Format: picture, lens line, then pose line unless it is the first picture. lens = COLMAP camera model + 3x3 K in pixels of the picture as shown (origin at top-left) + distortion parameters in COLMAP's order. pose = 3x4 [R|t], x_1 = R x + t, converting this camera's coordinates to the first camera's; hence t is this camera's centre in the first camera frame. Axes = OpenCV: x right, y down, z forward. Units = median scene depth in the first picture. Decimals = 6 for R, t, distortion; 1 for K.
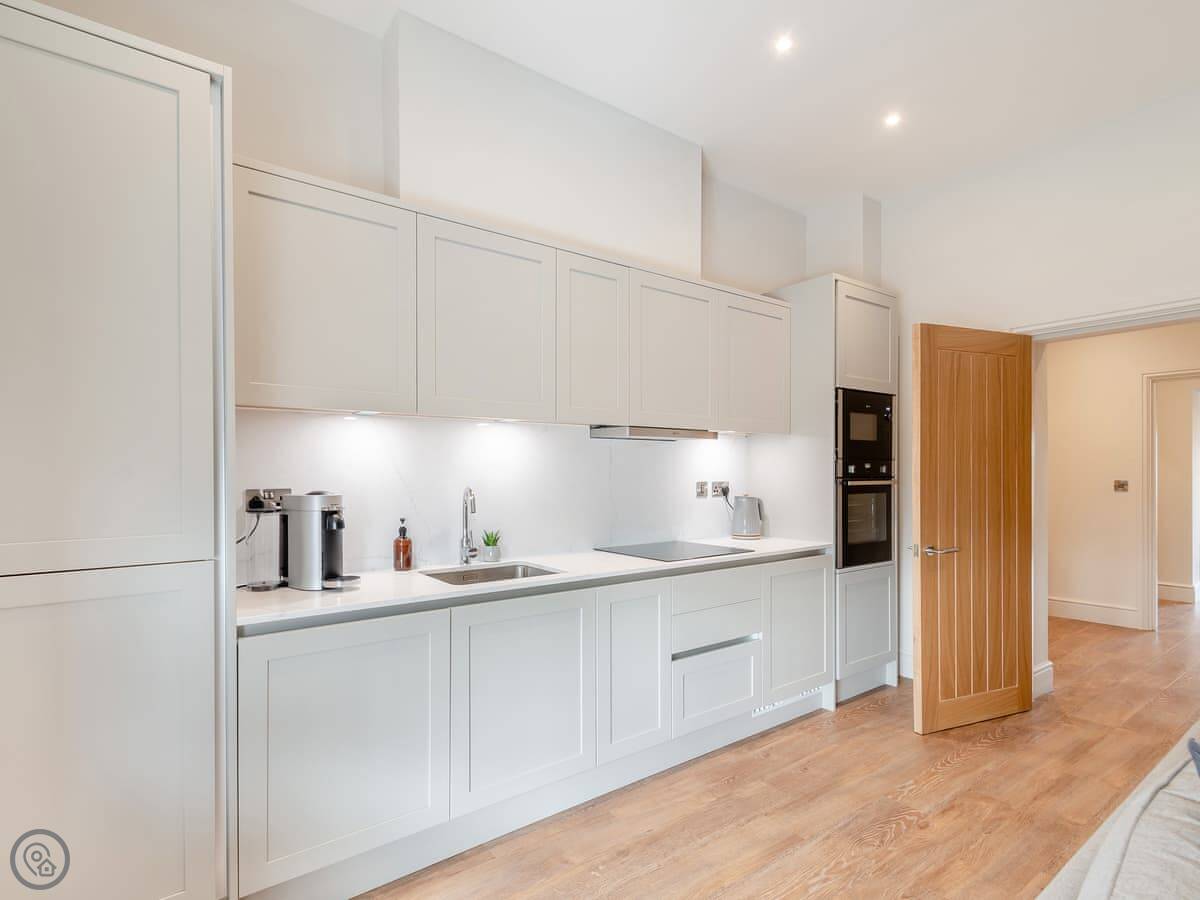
lens RADIAL K [[611.2, 0, 609.1], [0, 611.2, 472.8], [0, 0, 1]] dist [0.012859, 0.000391]
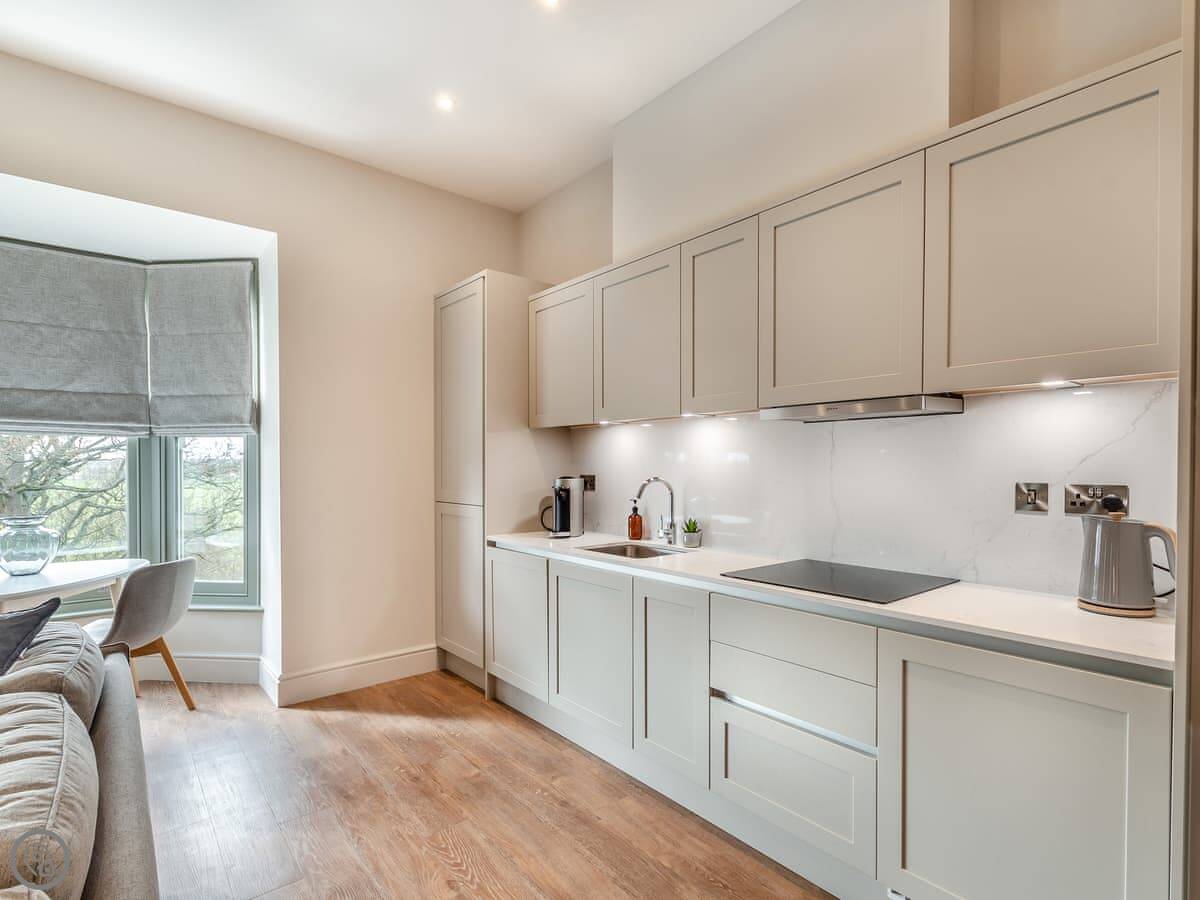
lens RADIAL K [[611.2, 0, 609.1], [0, 611.2, 472.8], [0, 0, 1]] dist [0.012859, 0.000391]
pose [[0.034112, 0.009505, -0.999373, 0.978139], [-0.001790, 0.999954, 0.009450, 0.002507], [0.999416, 0.001466, 0.034128, 0.893292]]
